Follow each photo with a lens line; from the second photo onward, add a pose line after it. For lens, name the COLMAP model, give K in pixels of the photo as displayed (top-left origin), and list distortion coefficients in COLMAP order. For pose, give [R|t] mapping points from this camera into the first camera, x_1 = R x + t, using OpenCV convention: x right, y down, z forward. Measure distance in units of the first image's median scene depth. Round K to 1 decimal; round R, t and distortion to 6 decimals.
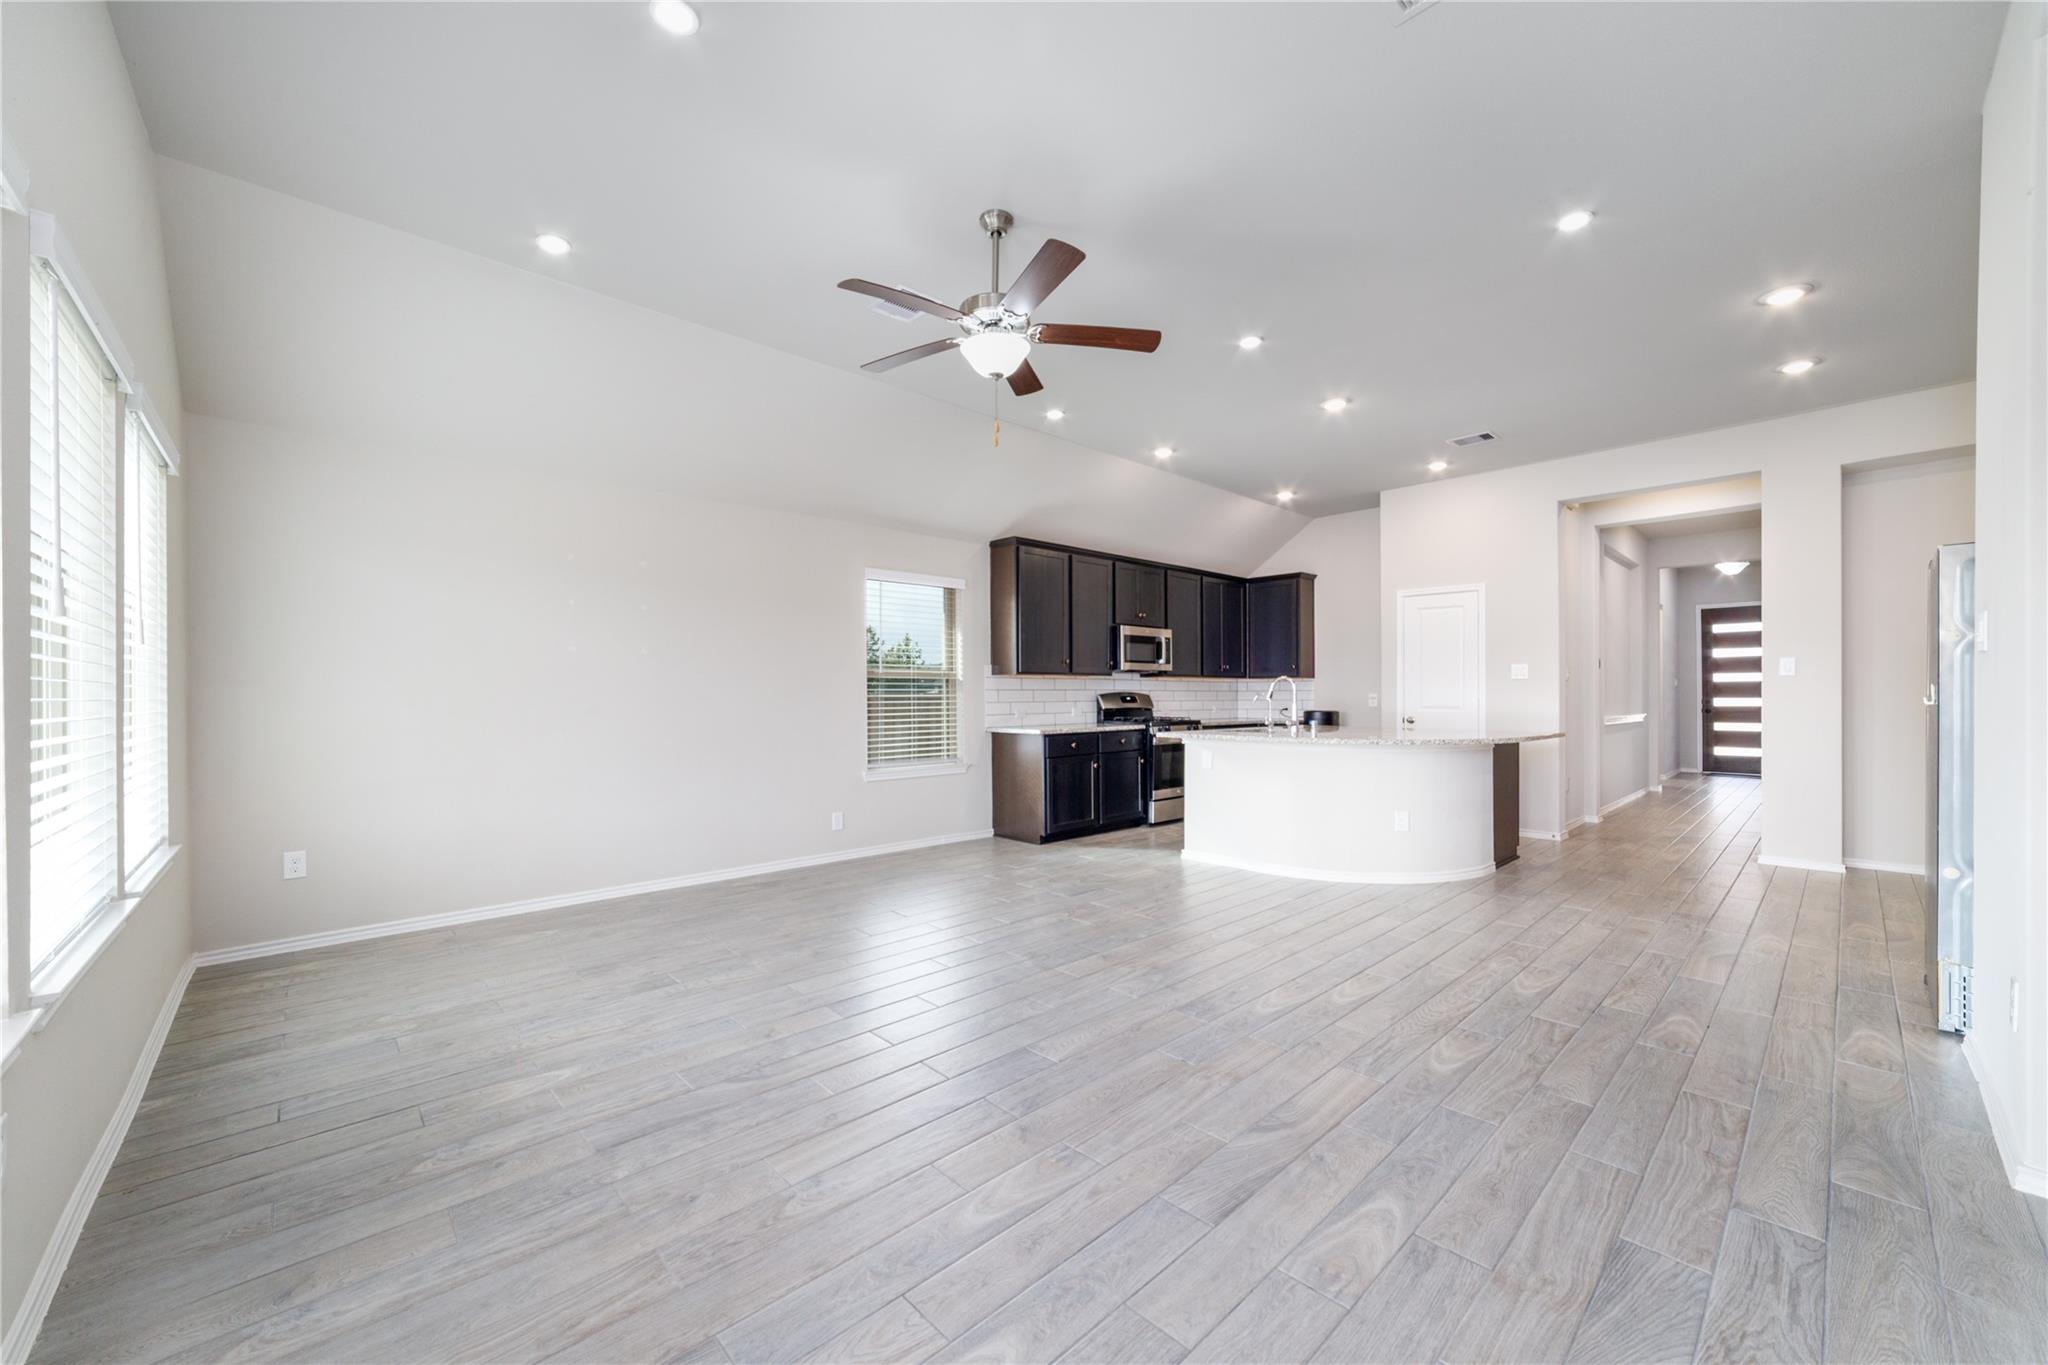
lens RADIAL K [[787.6, 0, 1016.4], [0, 787.6, 696.8], [0, 0, 1]] dist [-0.014434, 0.003897]
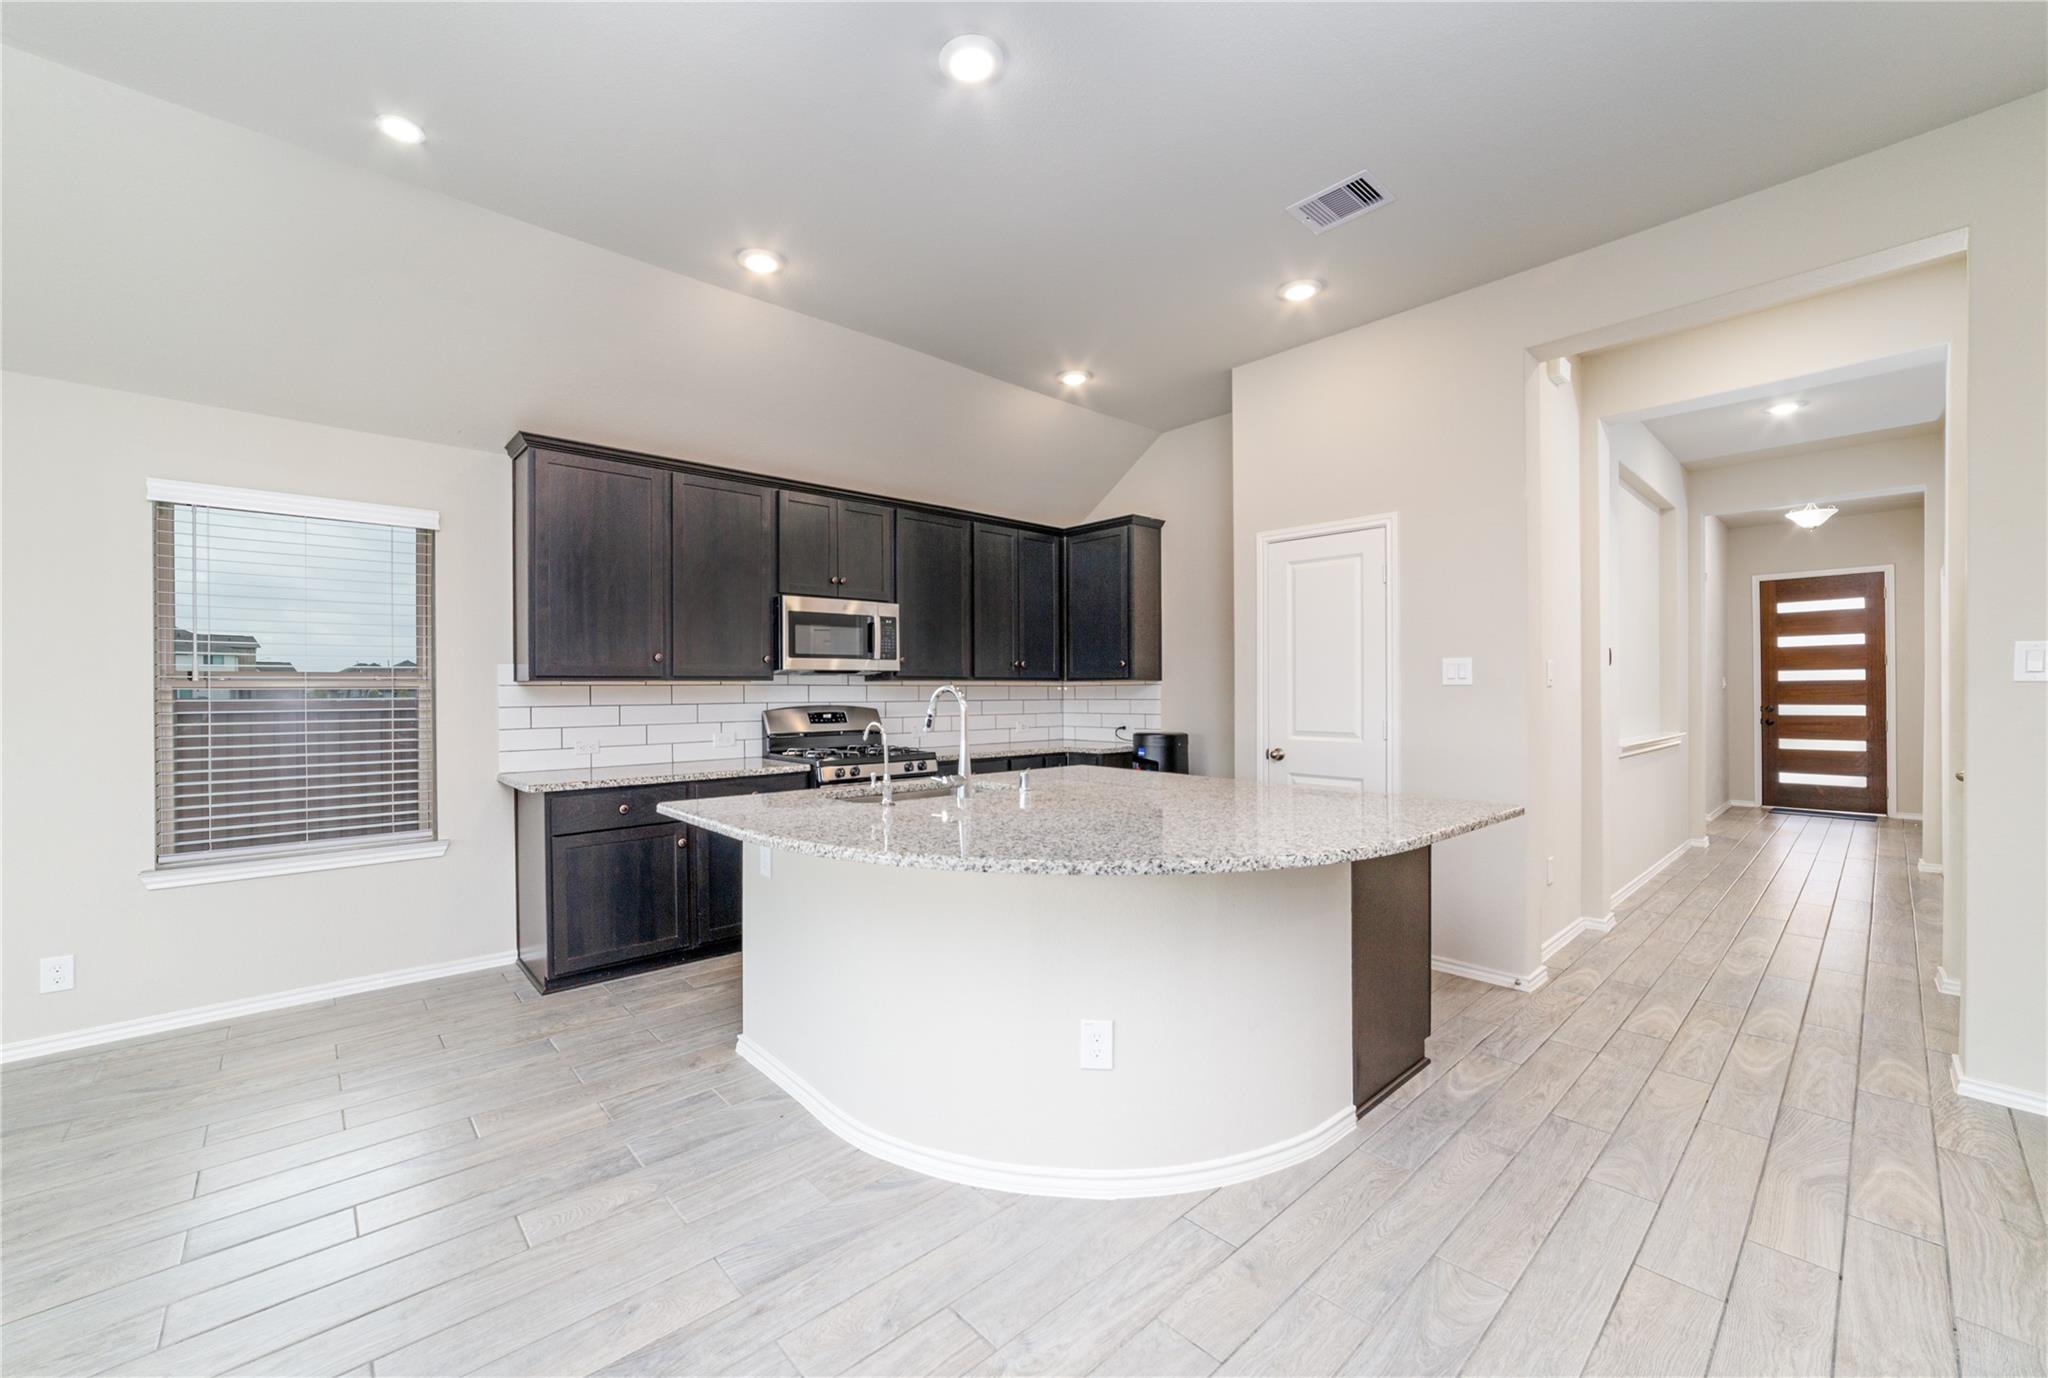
lens RADIAL K [[798.3, 0, 1014.5], [0, 798.3, 691.1], [0, 0, 1]] dist [-0.016887, 0.002025]
pose [[0.999770, -0.002040, -0.021362, 0.304254], [0.001973, 0.999993, -0.003142, -0.015404], [0.021368, 0.003099, 0.999767, 0.386918]]
